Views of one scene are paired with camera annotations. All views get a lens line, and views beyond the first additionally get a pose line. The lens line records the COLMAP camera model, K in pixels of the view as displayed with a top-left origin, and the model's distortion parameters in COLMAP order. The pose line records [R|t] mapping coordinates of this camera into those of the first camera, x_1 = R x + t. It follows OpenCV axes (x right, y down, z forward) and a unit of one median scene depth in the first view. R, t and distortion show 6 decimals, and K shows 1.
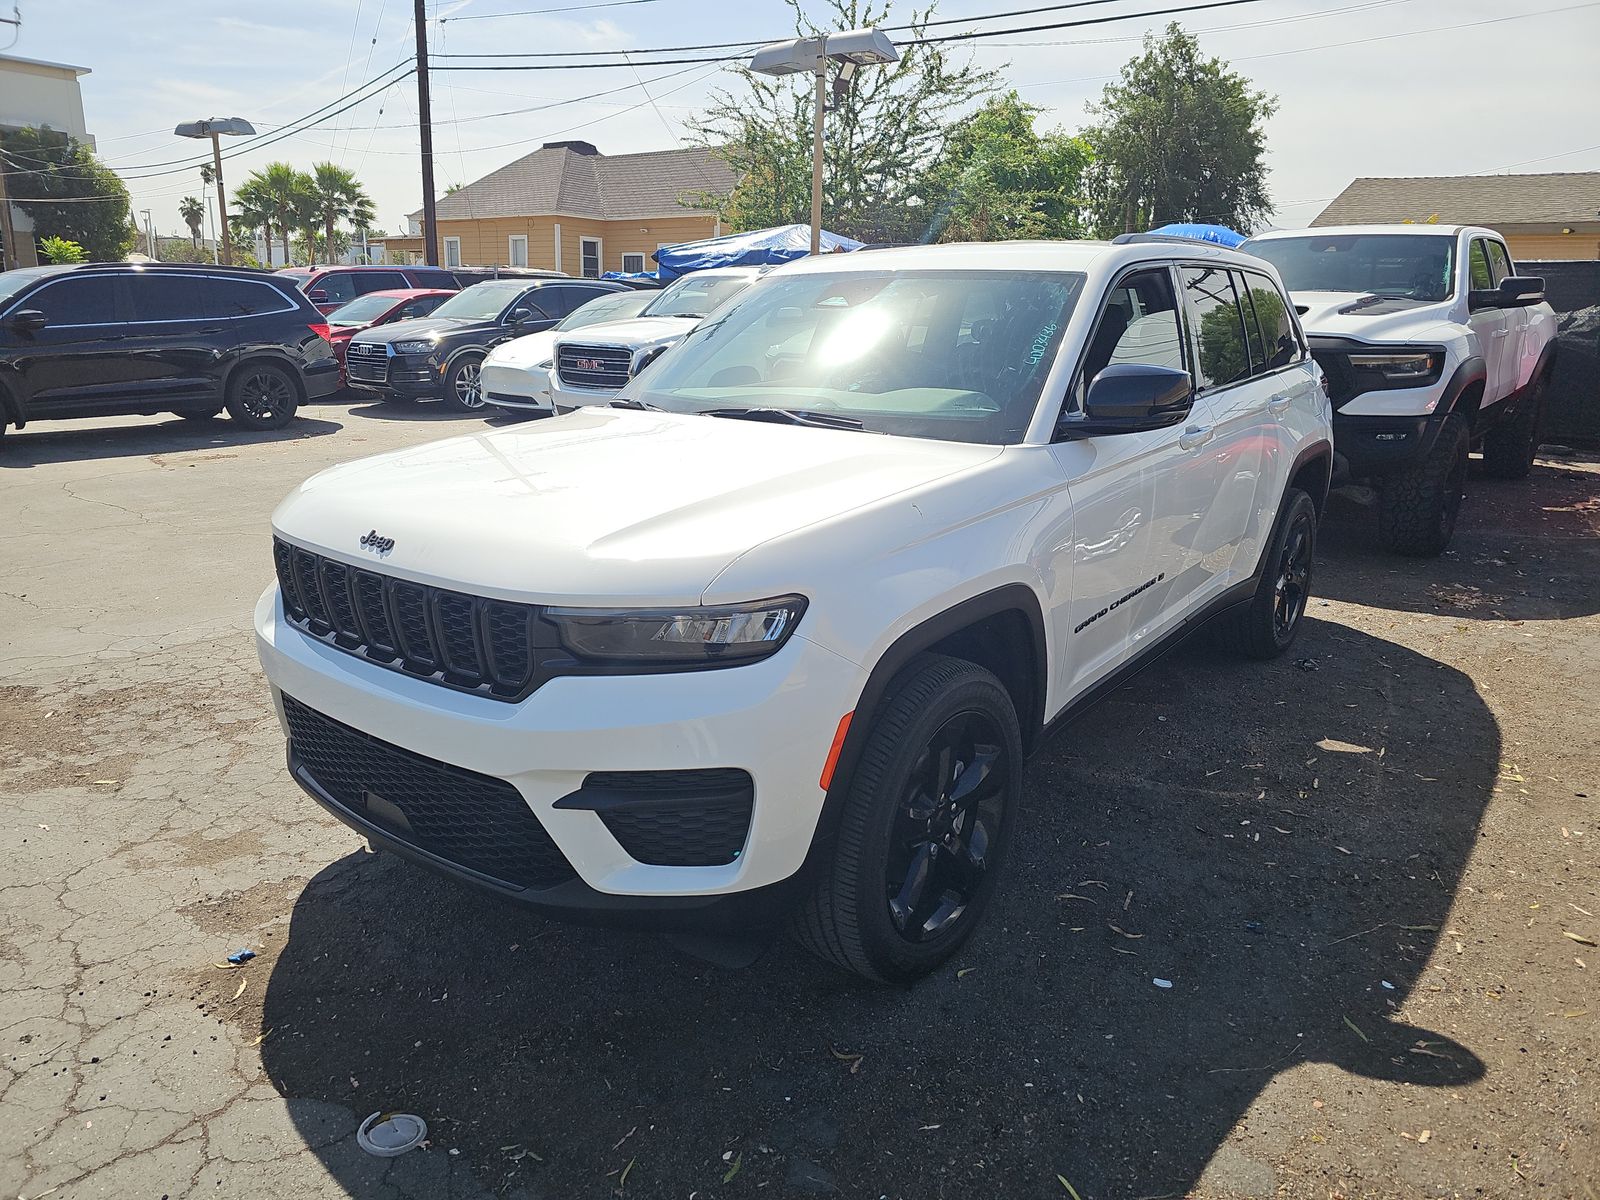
lens RADIAL K [[1076.0, 0, 808.1], [0, 1076.0, 606.4], [0, 0, 1]] dist [0.049227, -0.041438]
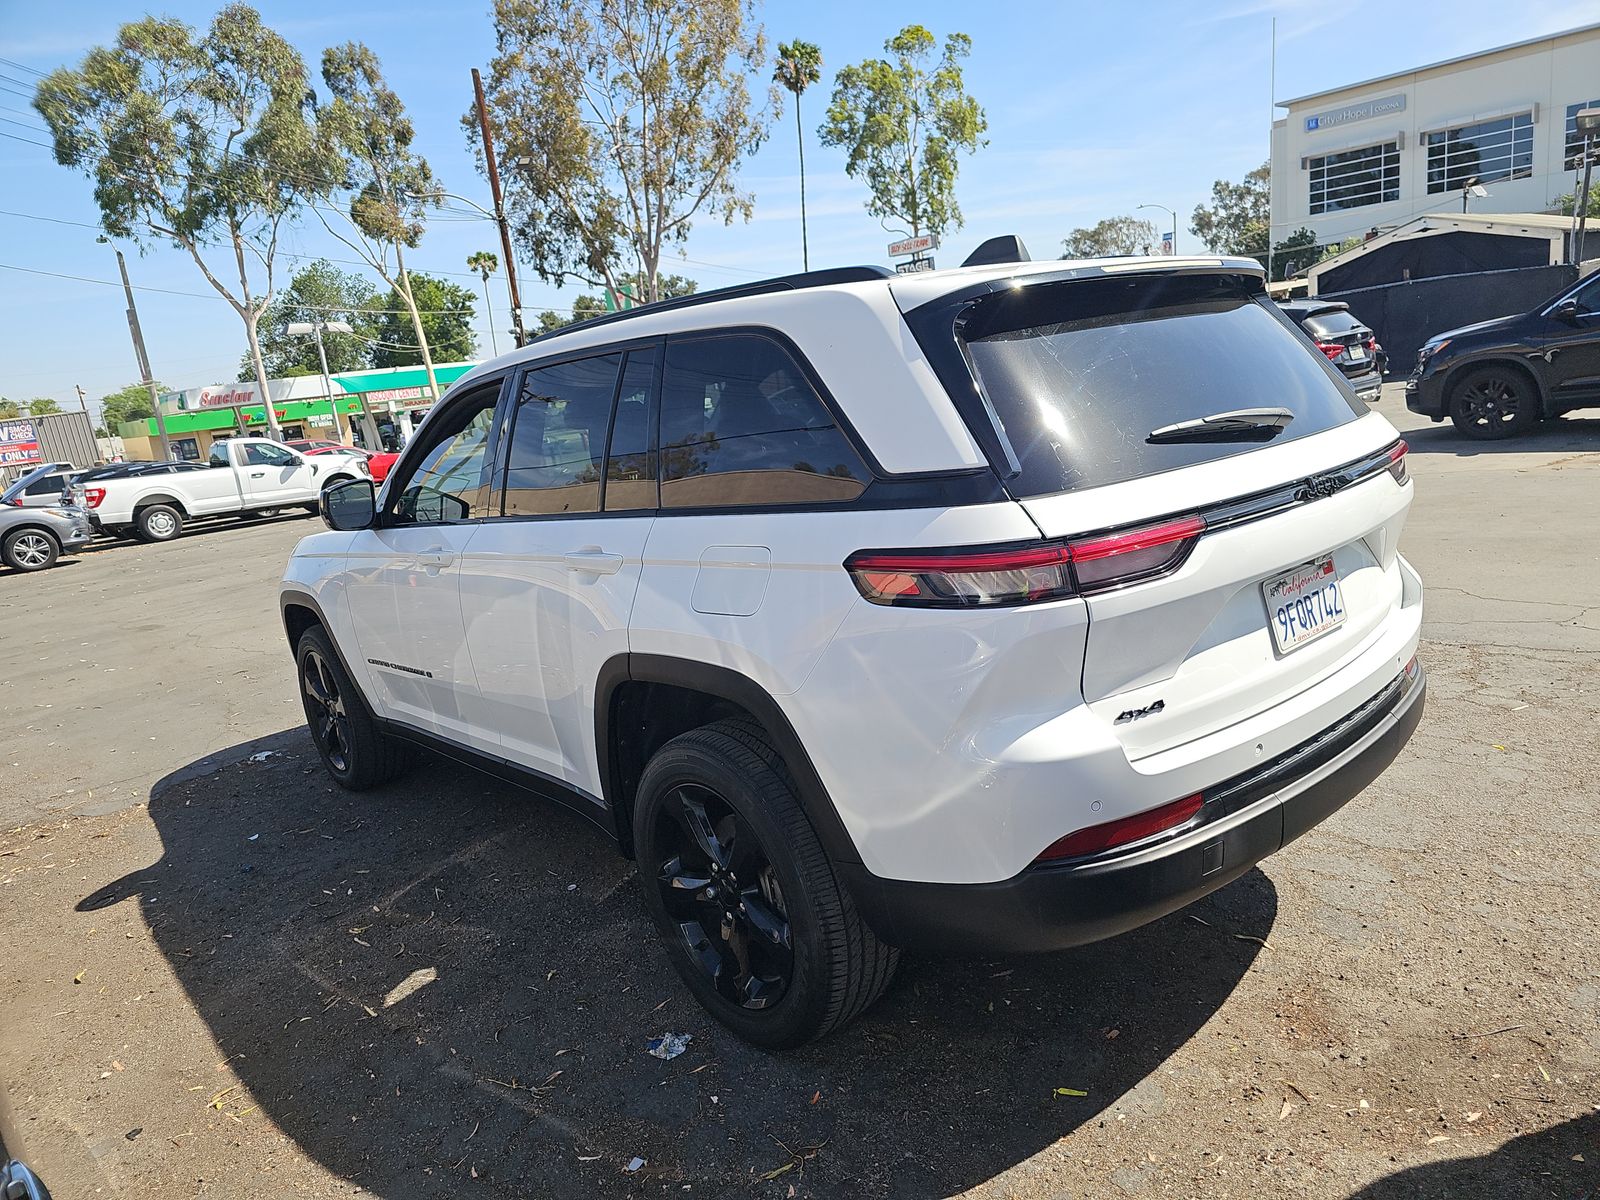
lens RADIAL K [[1076.0, 0, 808.1], [0, 1076.0, 606.4], [0, 0, 1]] dist [0.049227, -0.041438]
pose [[-0.210919, 0.218415, -0.952790, 1.398617], [-0.144732, 0.956996, 0.251418, -0.470732], [0.966730, 0.190928, -0.170237, 1.690329]]
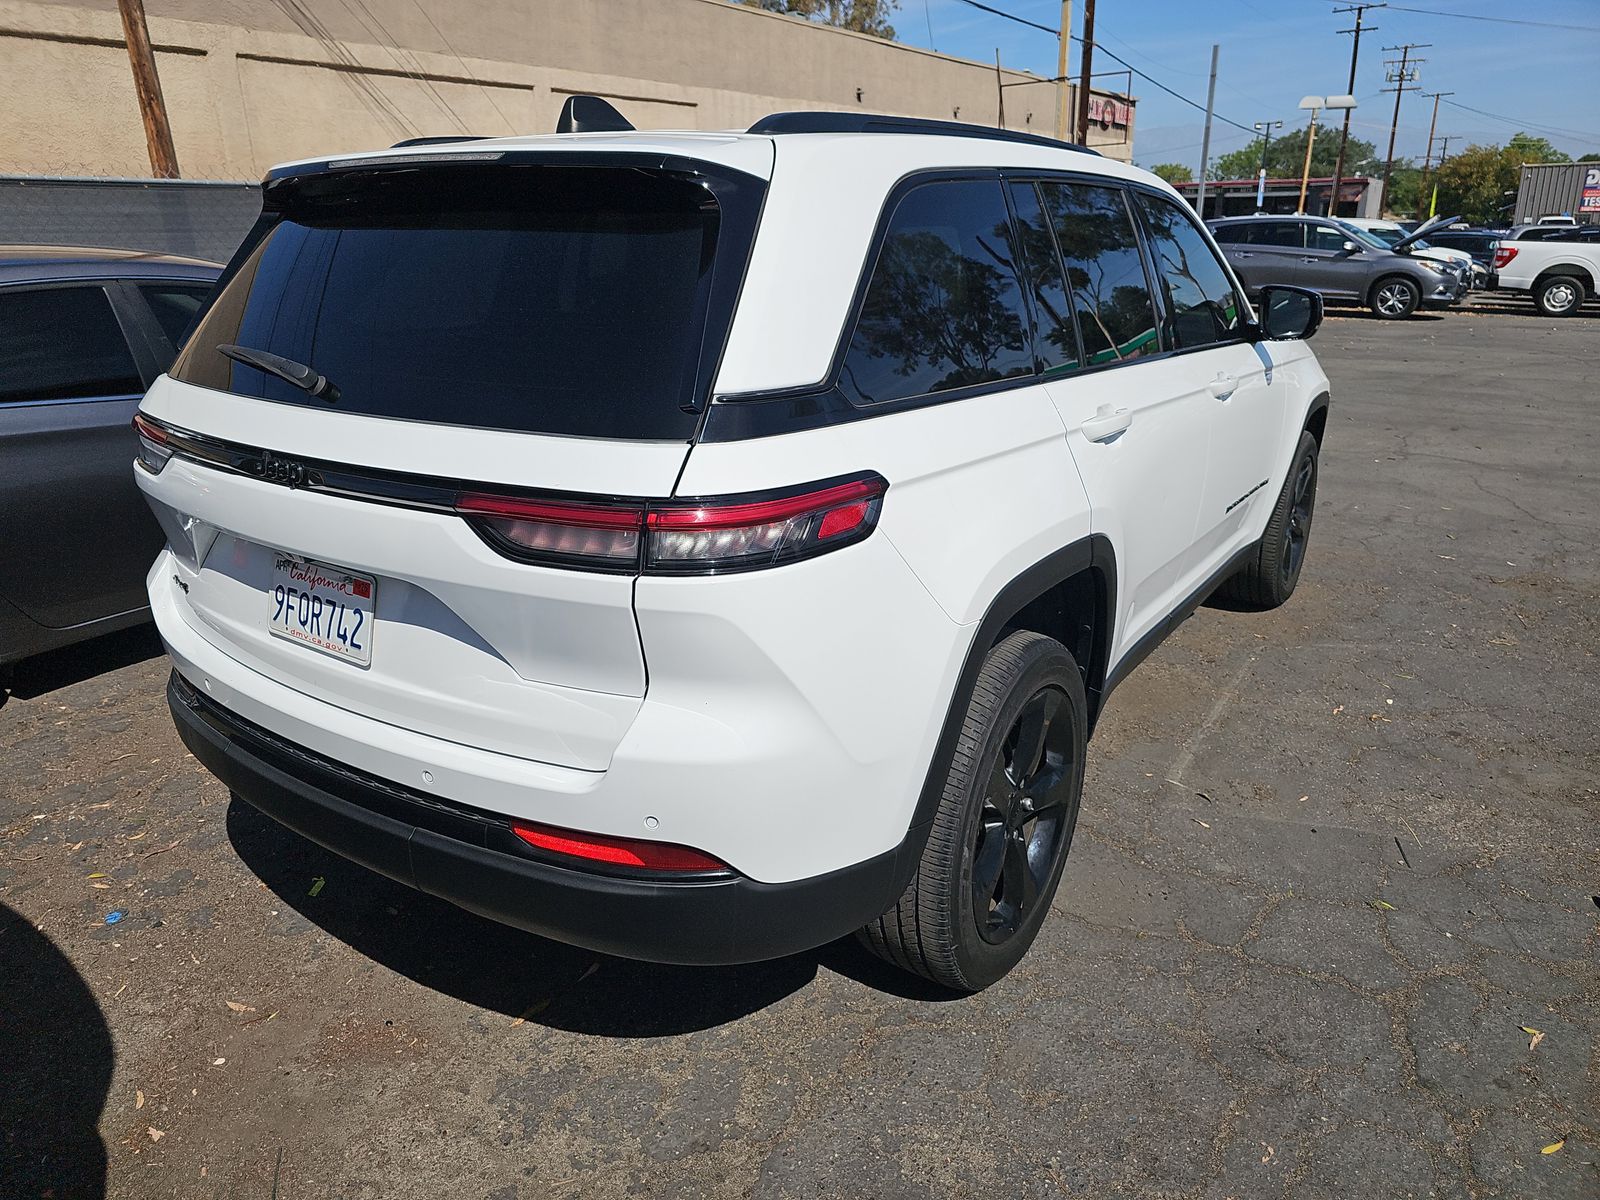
lens RADIAL K [[1076.4, 0, 800.0], [0, 1076.4, 600.0], [0, 0, 1]] dist [0.042931, -0.038689]
pose [[-0.999205, 0.004949, -0.039556, 0.369115], [-0.018466, 0.821932, 0.569287, -0.692416], [0.035329, 0.569565, -0.821187, 2.405897]]
